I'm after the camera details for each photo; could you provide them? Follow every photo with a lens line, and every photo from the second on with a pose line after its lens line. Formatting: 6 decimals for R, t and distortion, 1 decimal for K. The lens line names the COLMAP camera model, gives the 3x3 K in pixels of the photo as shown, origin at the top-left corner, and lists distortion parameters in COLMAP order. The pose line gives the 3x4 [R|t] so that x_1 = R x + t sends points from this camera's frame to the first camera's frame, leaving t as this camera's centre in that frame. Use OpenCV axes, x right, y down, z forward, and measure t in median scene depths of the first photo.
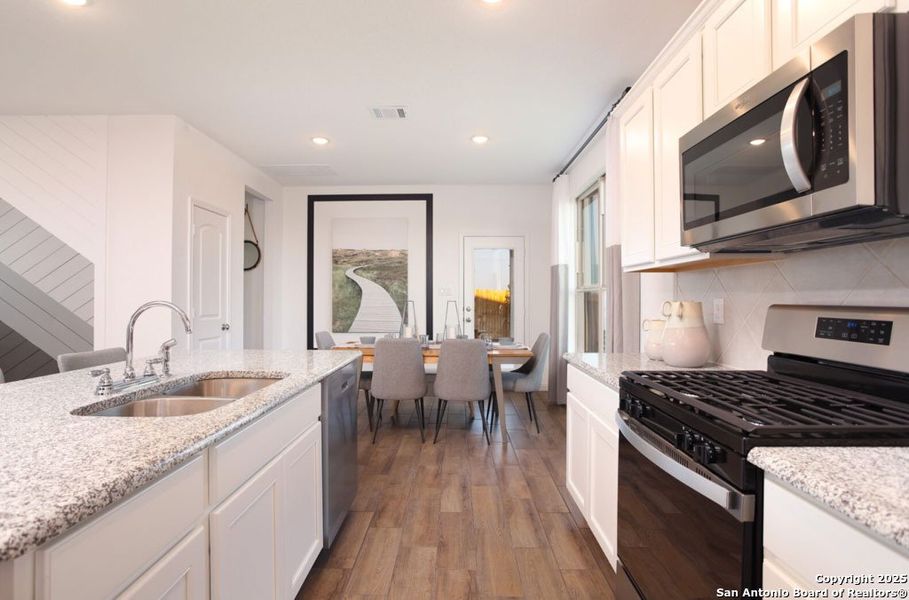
lens RADIAL K [[449.5, 0, 447.8], [0, 449.5, 301.2], [0, 0, 1]] dist [-0.034521, 0.011921]
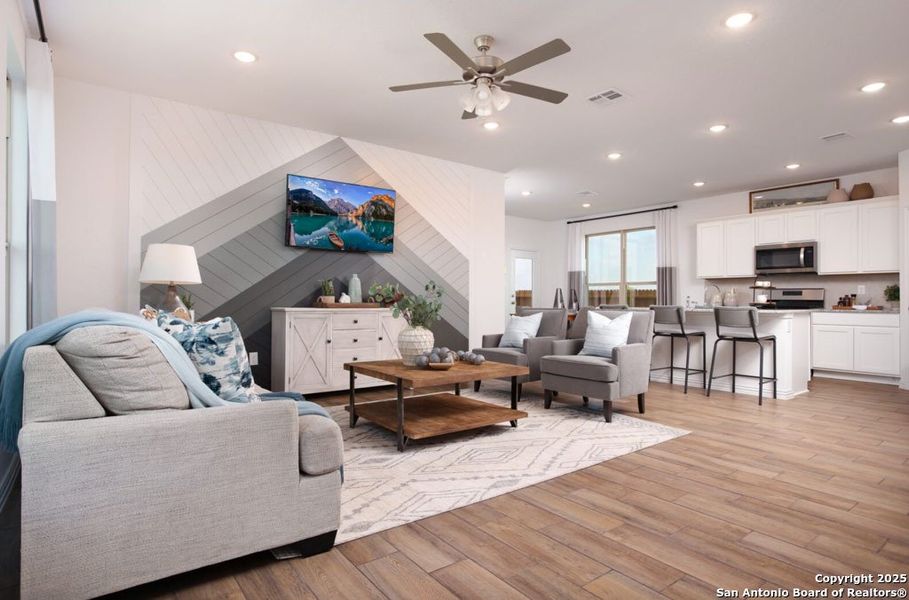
lens RADIAL K [[466.4, 0, 445.7], [0, 466.4, 301.4], [0, 0, 1]] dist [-0.029065, 0.000649]
pose [[0.795521, 0.001742, 0.605924, -3.223192], [-0.004070, 0.999989, 0.002469, 0.098245], [-0.605913, -0.004430, 0.795519, -0.449688]]
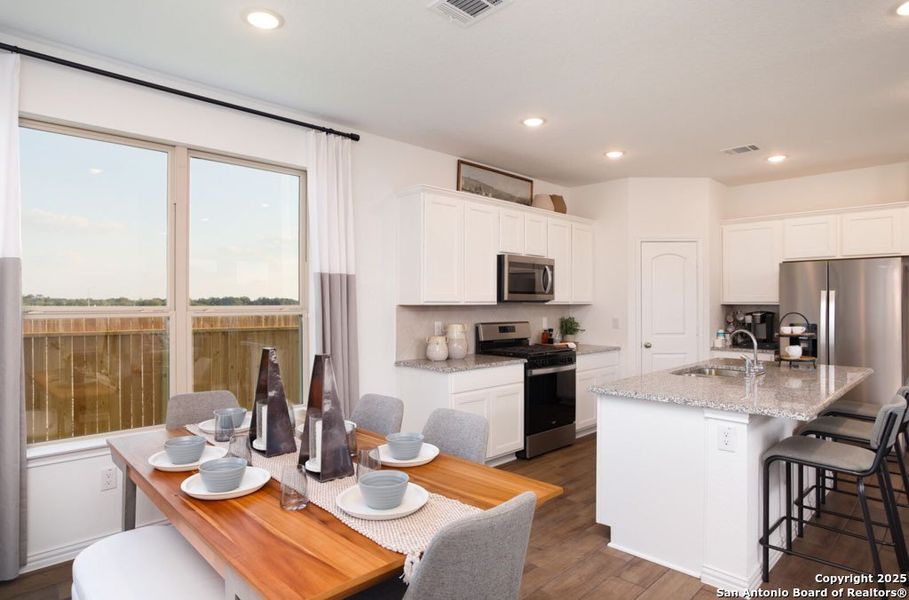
lens RADIAL K [[505.0, 0, 452.2], [0, 505.0, 303.5], [0, 0, 1]] dist [-0.024385, 0.000111]
pose [[-0.690763, -0.001570, 0.723080, -0.960400], [0.004501, 0.999969, 0.006471, -0.096273], [-0.723067, 0.007724, -0.690734, 2.411099]]
